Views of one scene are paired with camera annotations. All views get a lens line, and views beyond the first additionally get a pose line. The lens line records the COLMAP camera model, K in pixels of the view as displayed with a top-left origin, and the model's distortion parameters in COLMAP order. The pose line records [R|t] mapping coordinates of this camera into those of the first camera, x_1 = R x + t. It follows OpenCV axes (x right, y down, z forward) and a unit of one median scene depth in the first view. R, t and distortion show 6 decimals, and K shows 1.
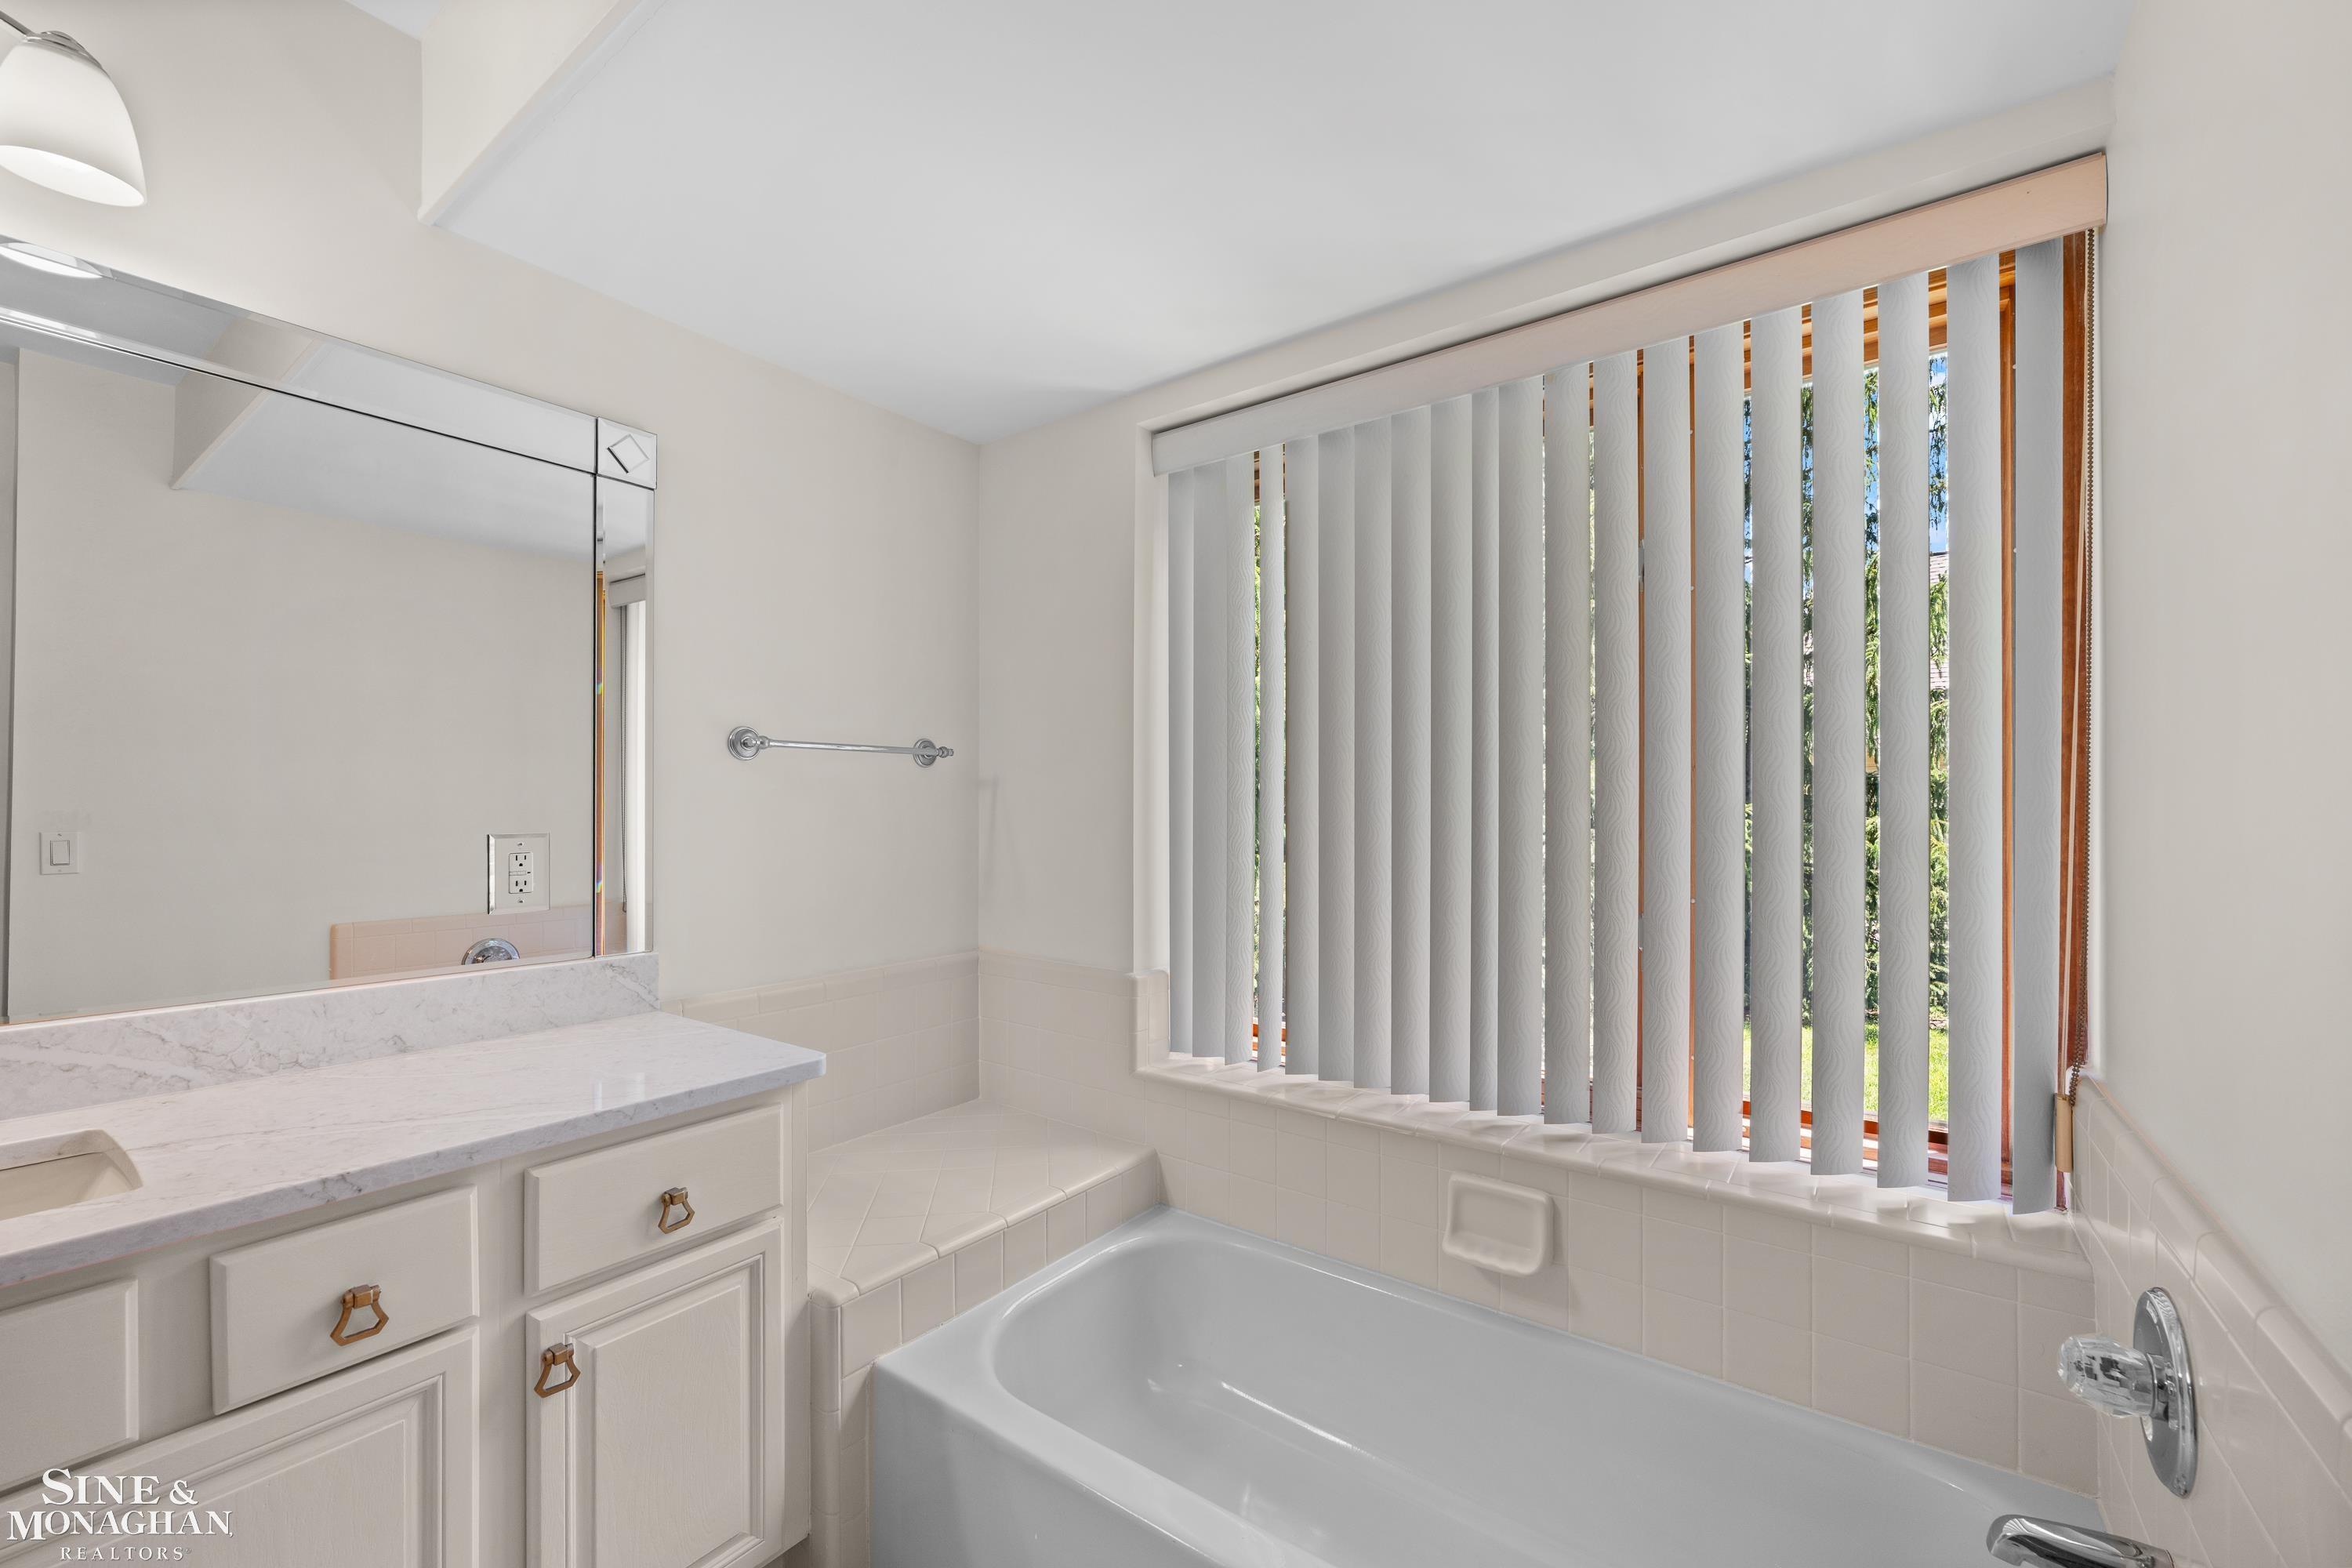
lens RADIAL K [[947.2, 0, 1150.0], [0, 947.2, 805.4], [0, 0, 1]] dist [-0.000489, 0.000135]
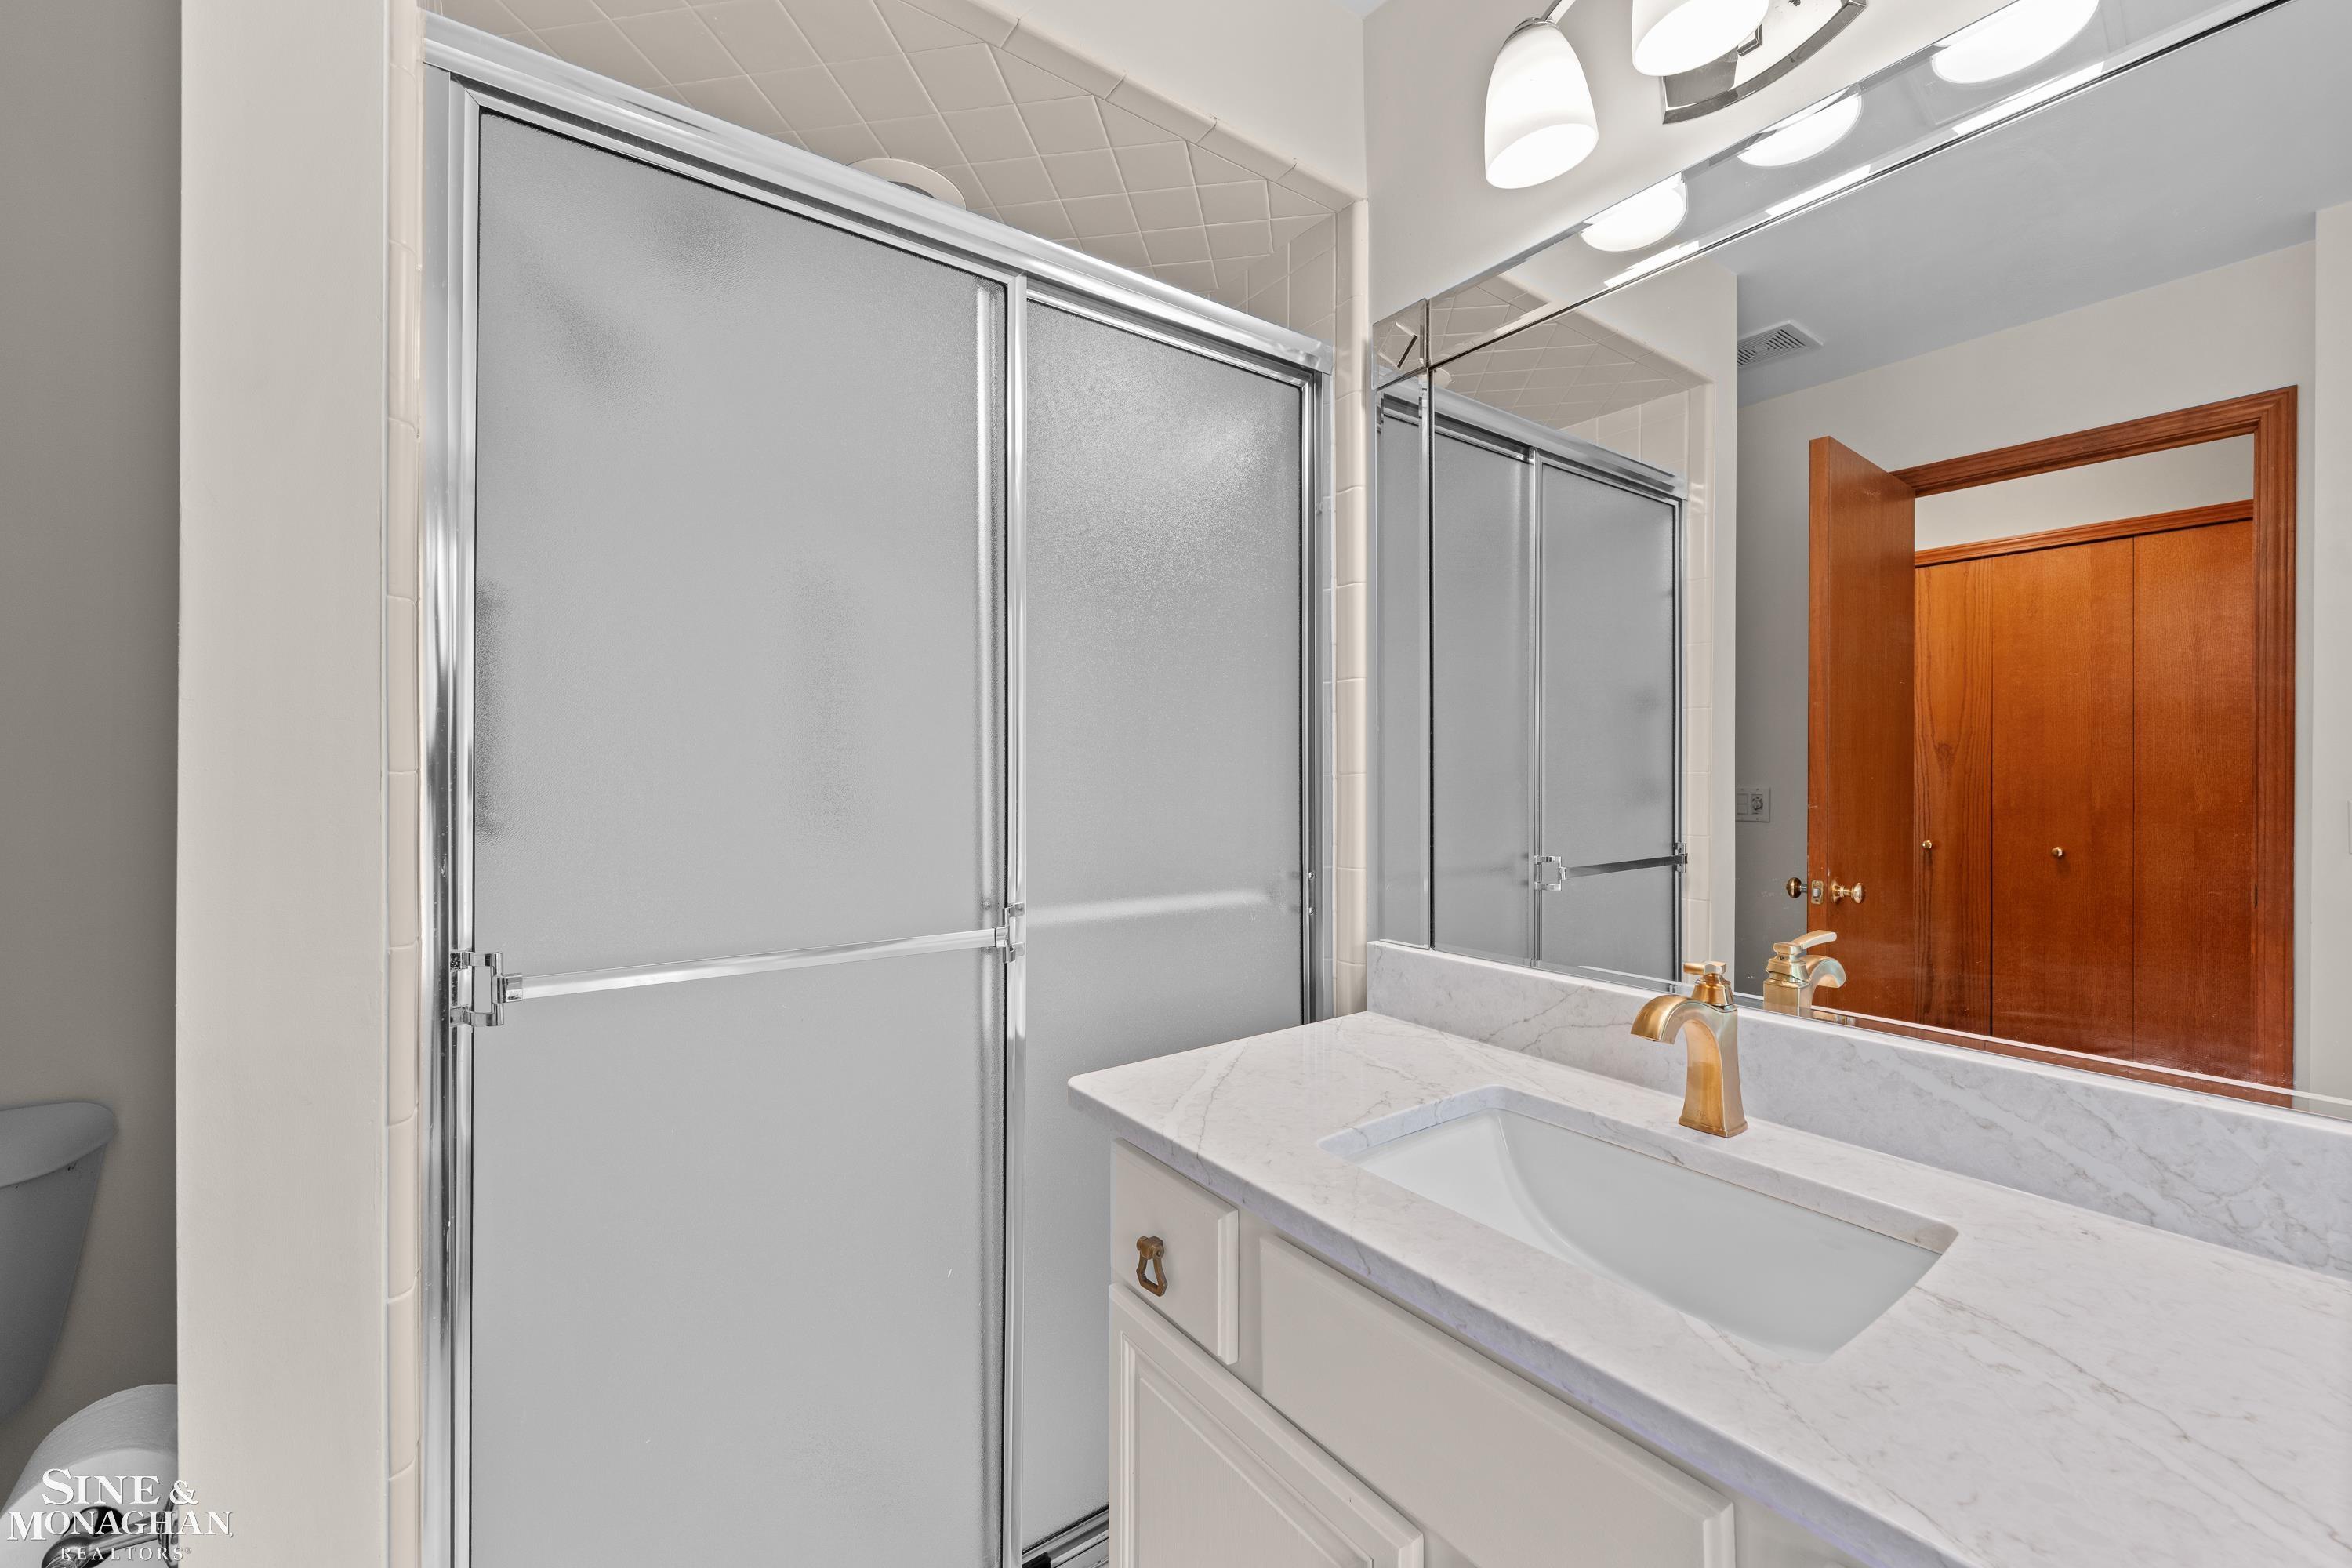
lens RADIAL K [[927.0, 0, 1176.0], [0, 927.0, 784.0], [0, 0, 1]] dist [-0.000639, 0.000010]
pose [[-0.295016, 0.008485, -0.955454, -0.224077], [0.003823, 0.999963, 0.007700, 0.005589], [0.955485, -0.001381, -0.295038, 0.496987]]
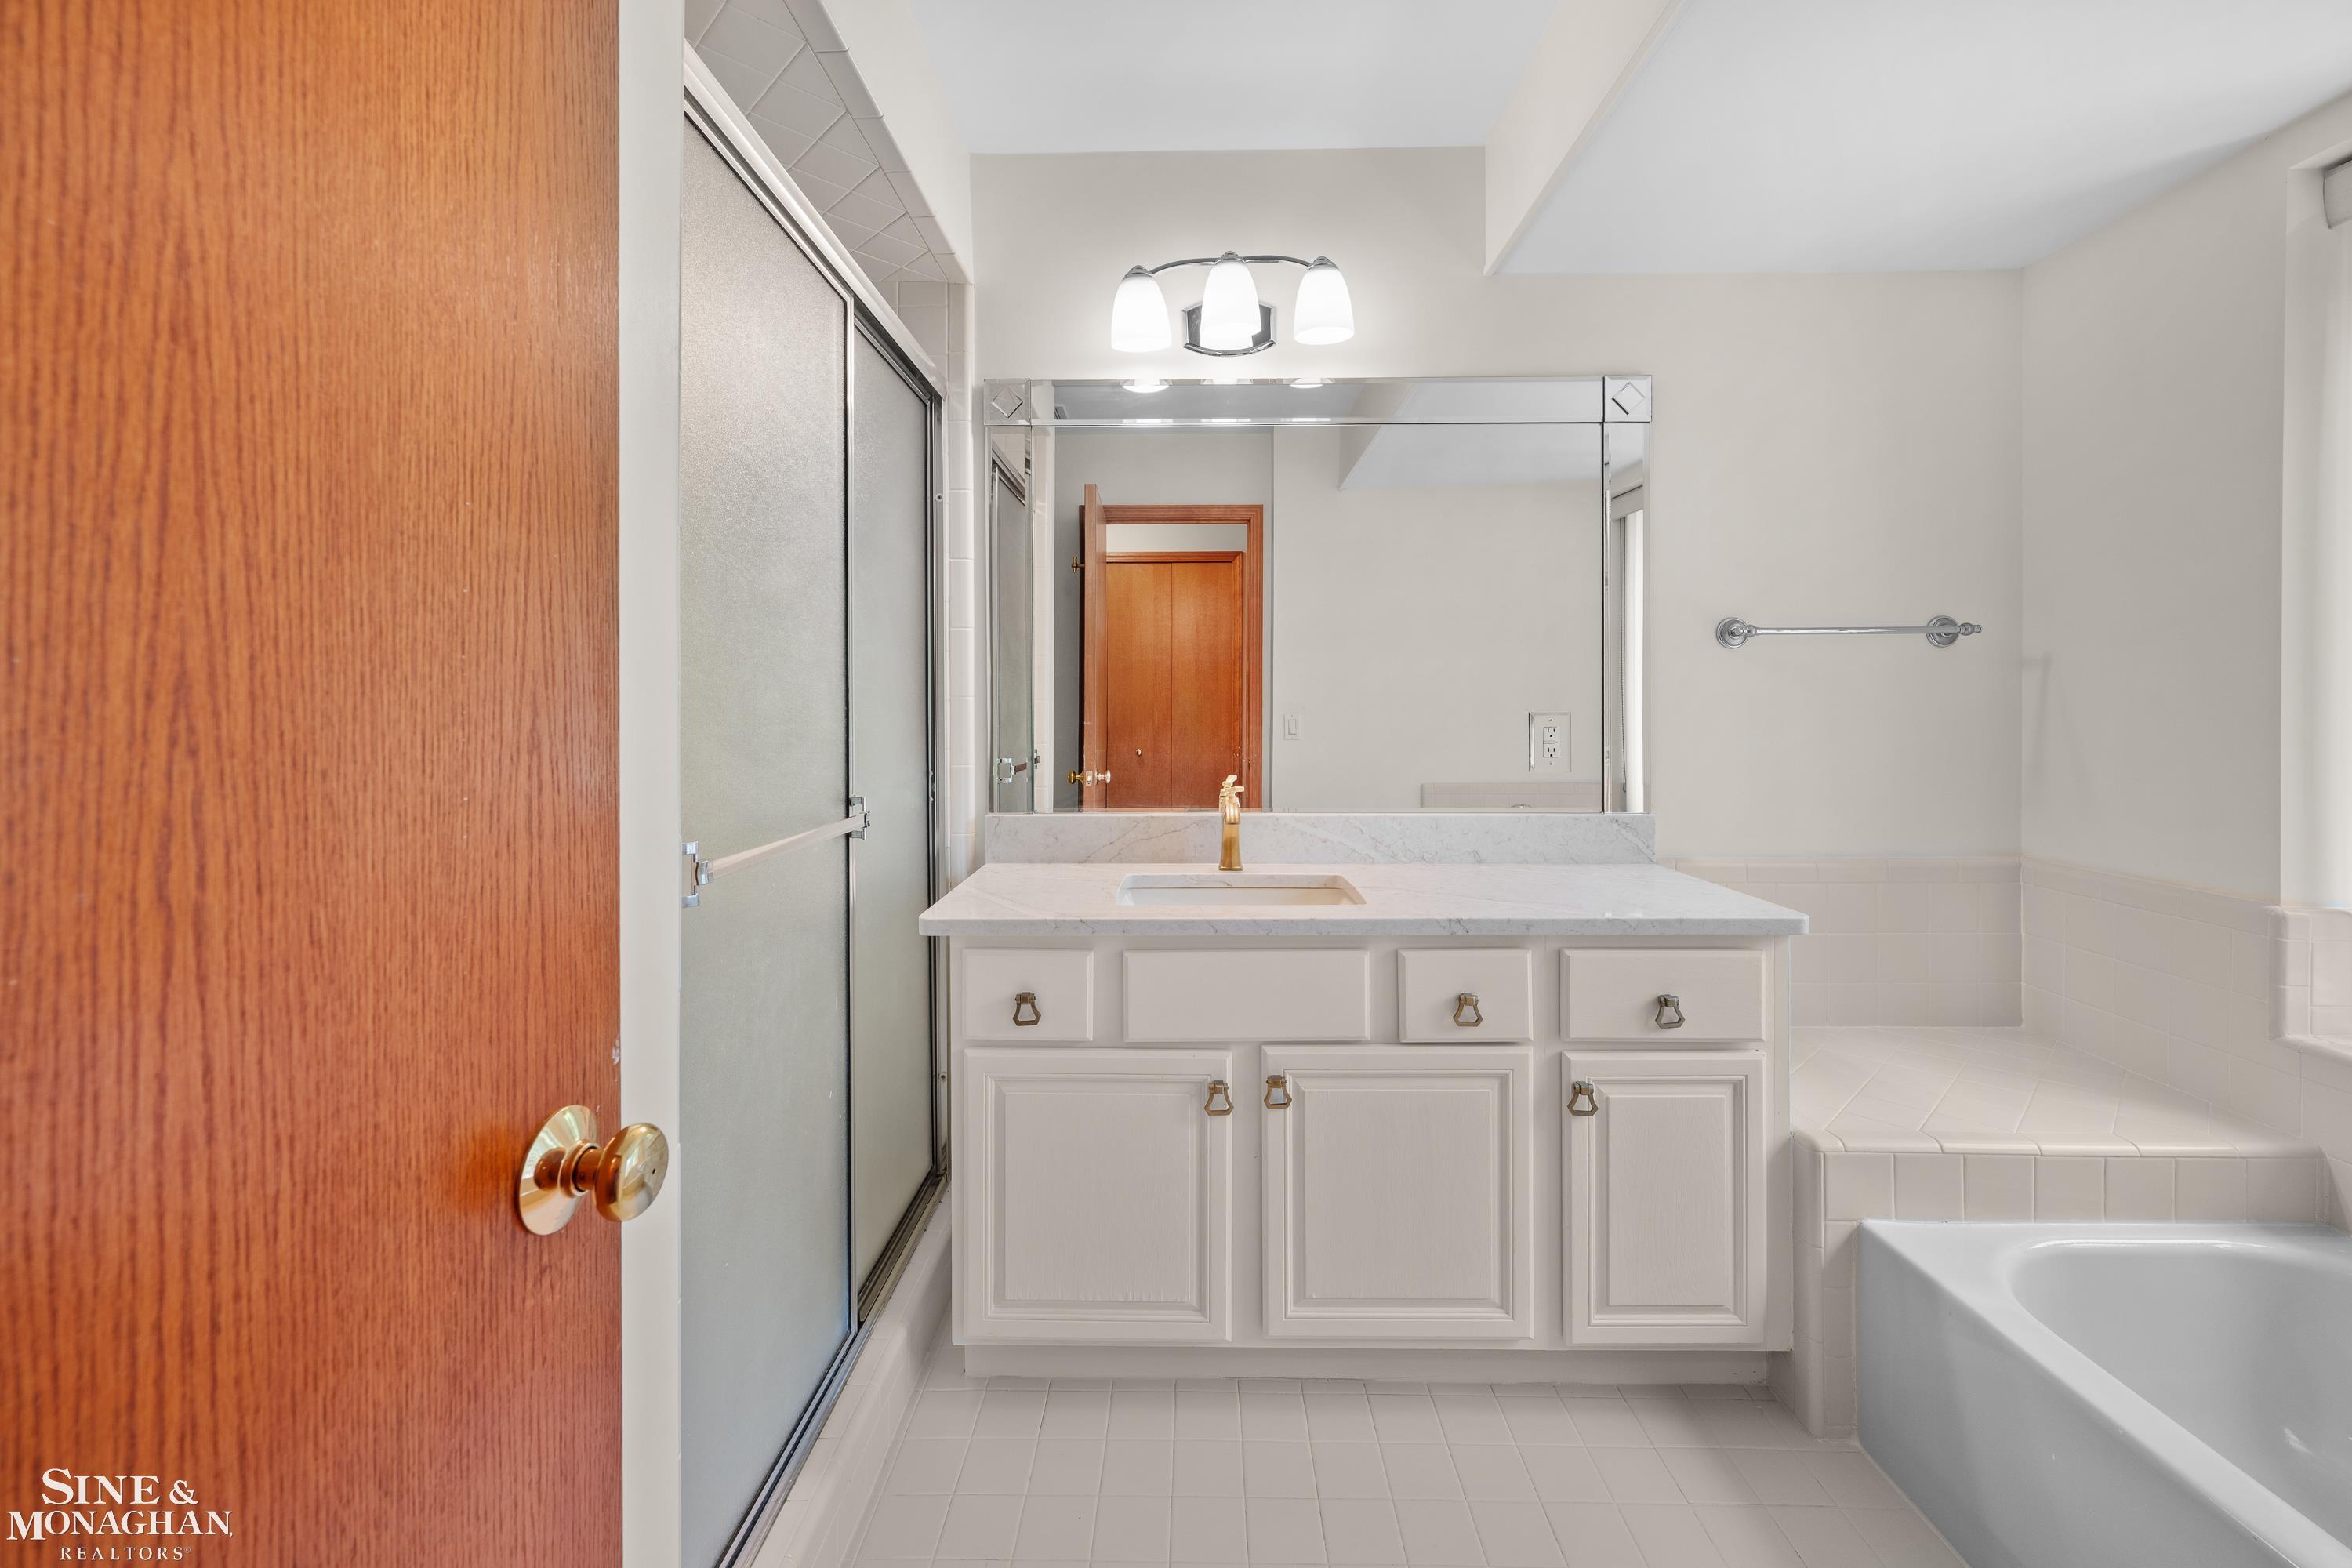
lens RADIAL K [[972.3, 0, 1174.6], [0, 972.3, 710.8], [0, 0, 1]] dist [-0.003072, -0.000310]
pose [[0.591863, 0.000124, -0.806038, 0.124905], [0.005629, 0.999975, 0.004288, 0.021036], [0.806019, -0.007075, 0.591848, -0.241101]]
